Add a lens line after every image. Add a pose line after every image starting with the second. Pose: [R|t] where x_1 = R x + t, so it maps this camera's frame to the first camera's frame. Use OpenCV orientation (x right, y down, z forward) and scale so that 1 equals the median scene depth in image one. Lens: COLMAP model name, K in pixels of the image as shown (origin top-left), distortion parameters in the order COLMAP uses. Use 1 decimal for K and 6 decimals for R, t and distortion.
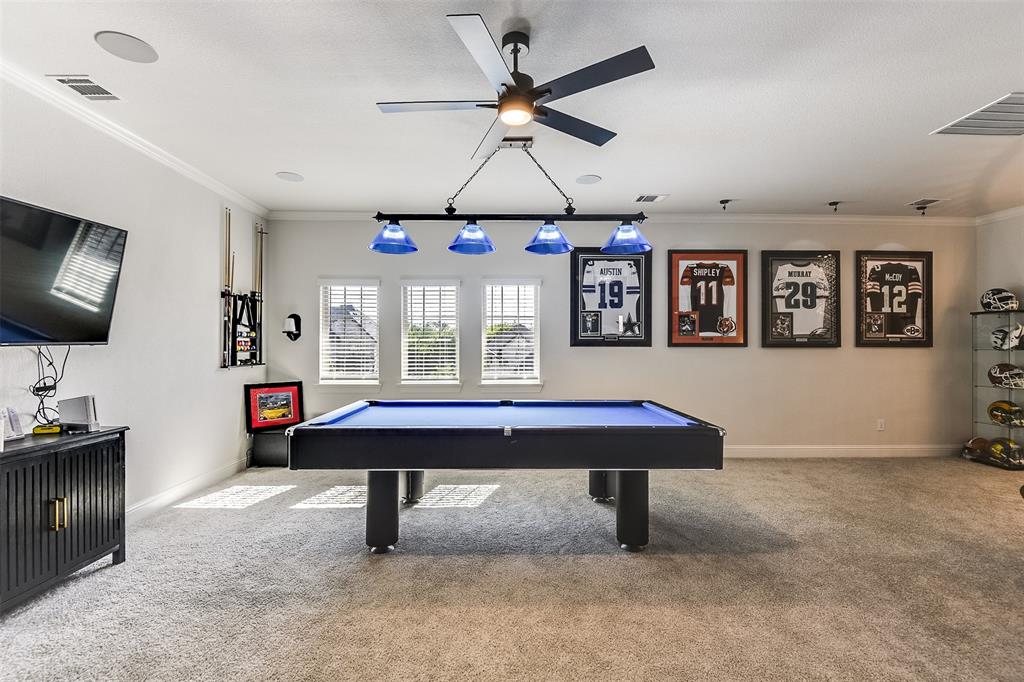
lens RADIAL K [[471.0, 0, 503.0], [0, 471.0, 319.8], [0, 0, 1]] dist [0.021265, -0.024361]
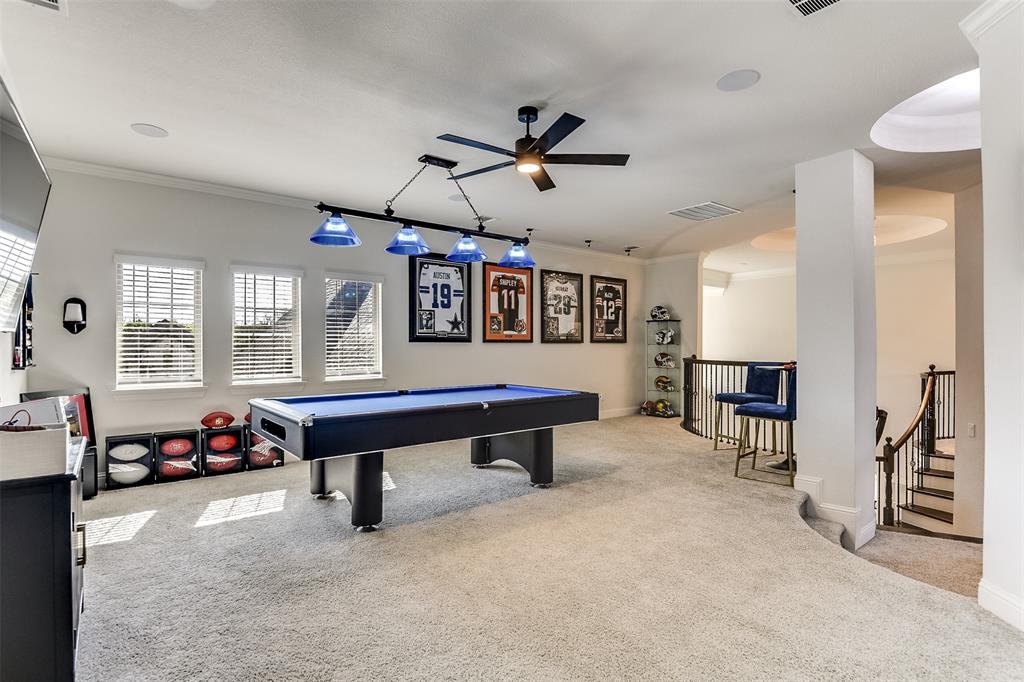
lens RADIAL K [[504.7, 0, 510.4], [0, 504.7, 316.1], [0, 0, 1]] dist [0.001241, -0.000448]
pose [[0.787844, 0.033134, 0.614983, -0.381544], [-0.029601, 0.999435, -0.015926, 0.008648], [-0.615163, -0.005656, 0.788379, -0.047122]]
